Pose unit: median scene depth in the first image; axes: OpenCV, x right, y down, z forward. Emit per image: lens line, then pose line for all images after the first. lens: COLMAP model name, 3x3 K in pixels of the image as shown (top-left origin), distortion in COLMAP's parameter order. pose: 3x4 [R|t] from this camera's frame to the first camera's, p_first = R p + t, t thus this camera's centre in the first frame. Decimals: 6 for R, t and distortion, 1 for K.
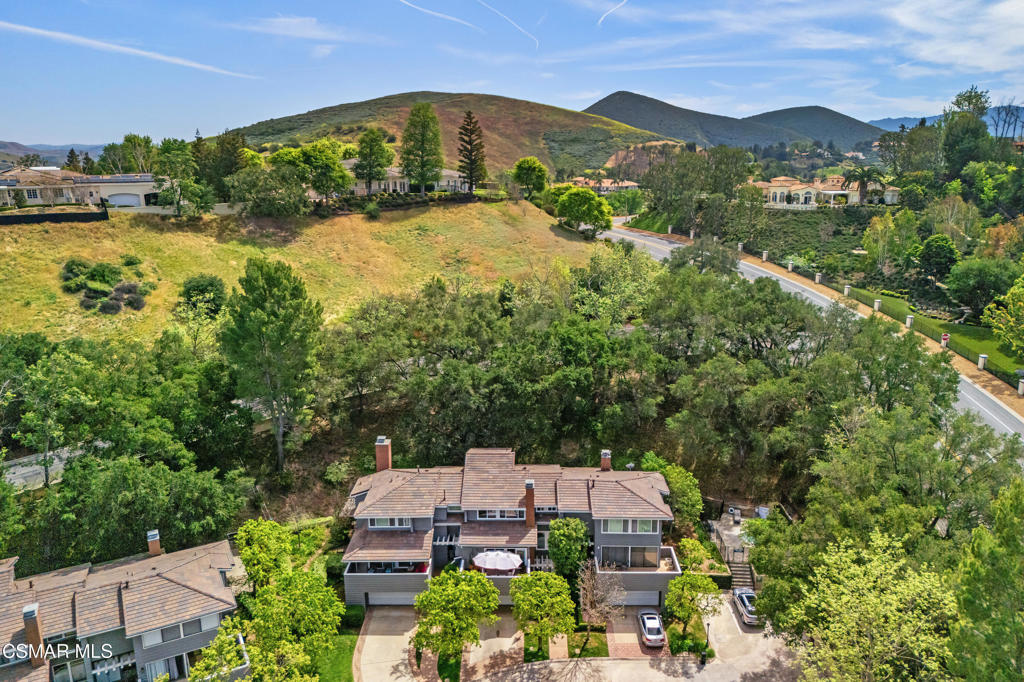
lens RADIAL K [[708.7, 0, 512.3], [0, 708.7, 340.1], [0, 0, 1]] dist [0.011137, 0.000694]
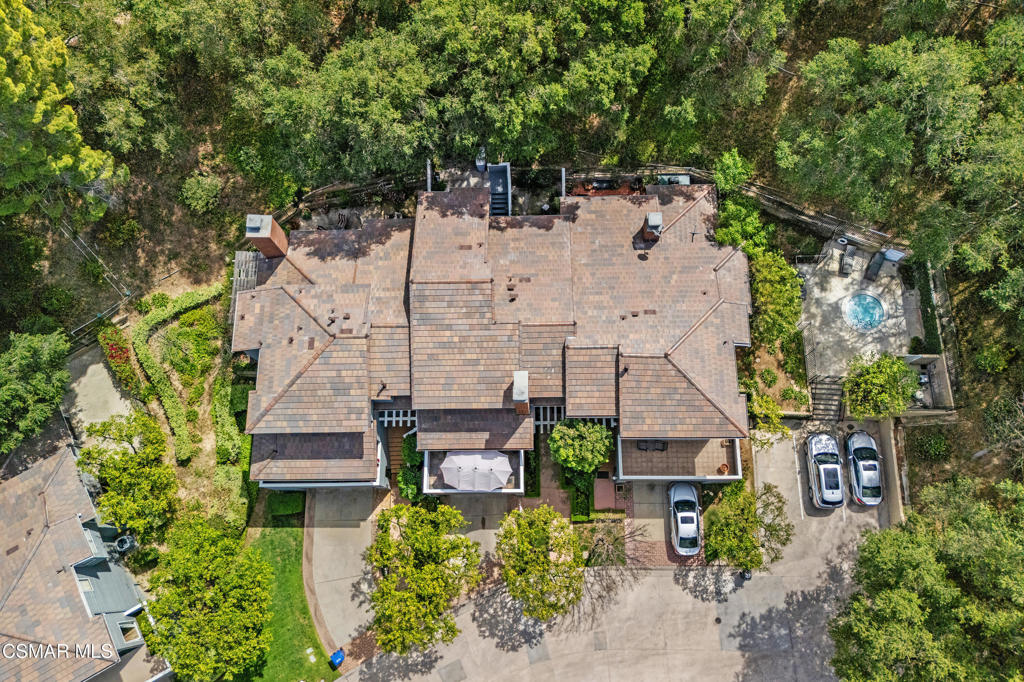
lens RADIAL K [[708.7, 0, 513.8], [0, 708.7, 336.8], [0, 0, 1]] dist [0.011137, 0.000694]
pose [[0.999462, -0.021062, -0.025134, 0.038055], [0.032501, 0.534280, 0.844682, -0.350783], [-0.004362, -0.845045, 0.534677, 0.774239]]
